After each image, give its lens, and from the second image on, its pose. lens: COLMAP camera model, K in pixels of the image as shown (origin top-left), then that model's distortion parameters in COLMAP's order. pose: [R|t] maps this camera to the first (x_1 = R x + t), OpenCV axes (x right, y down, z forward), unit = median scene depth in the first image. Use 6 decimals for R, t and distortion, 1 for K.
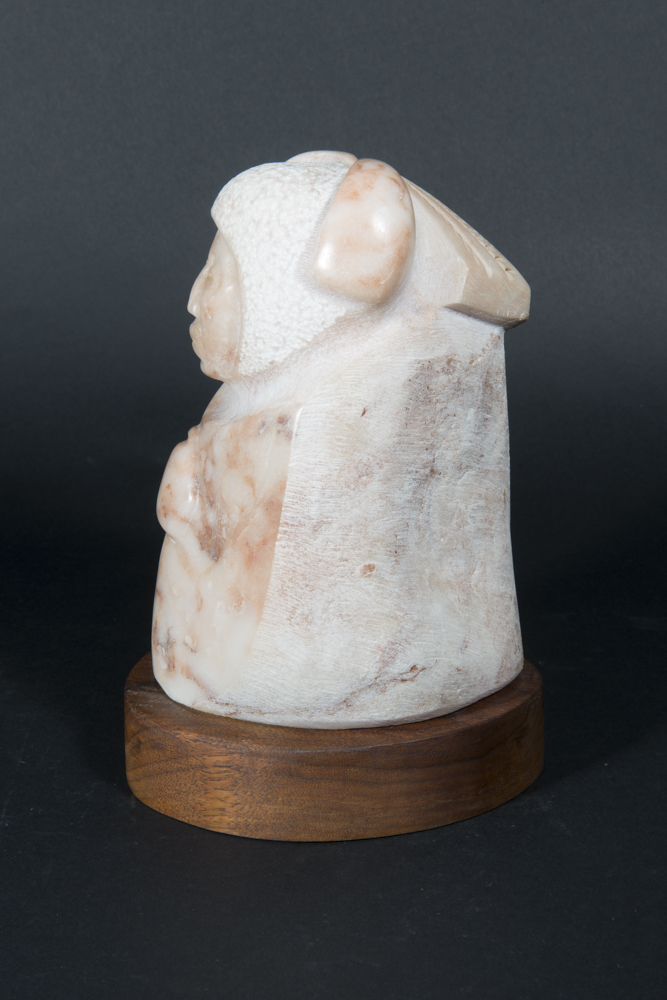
lens RADIAL K [[1683.2, 0, 342.8], [0, 1683.2, 501.6], [0, 0, 1]] dist [0.113649, 0.000000]
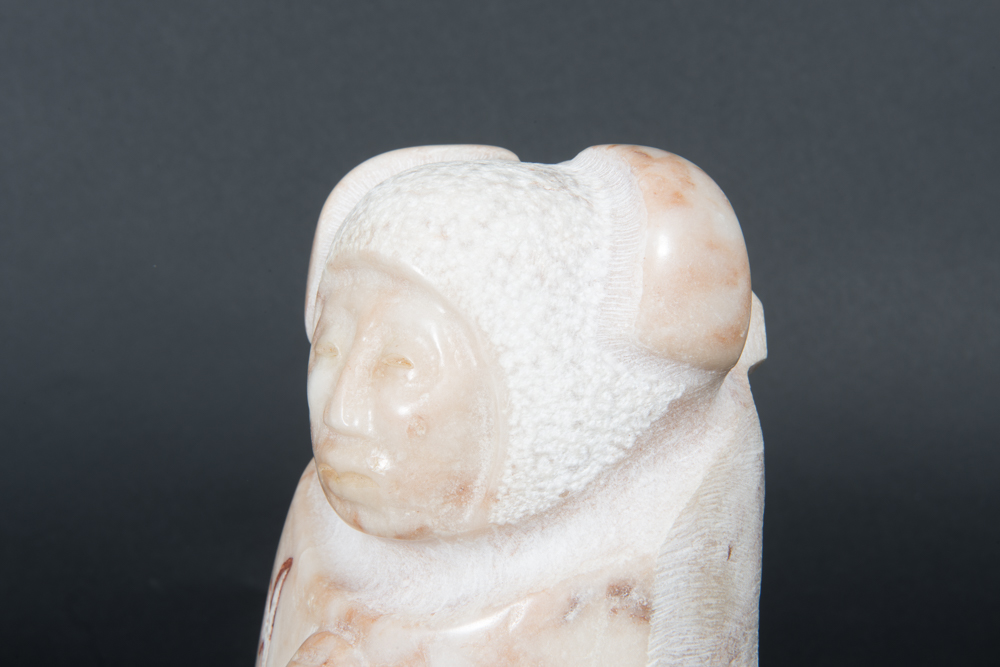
lens RADIAL K [[1900.0, 0, 500.5], [0, 1900.0, 332.1], [0, 0, 1]] dist [0.089017, 0.000000]
pose [[0.828818, -0.102381, 0.550072, -0.416109], [0.175328, 0.981125, -0.081565, -0.088465], [-0.531339, 0.164046, 0.831124, 0.468301]]
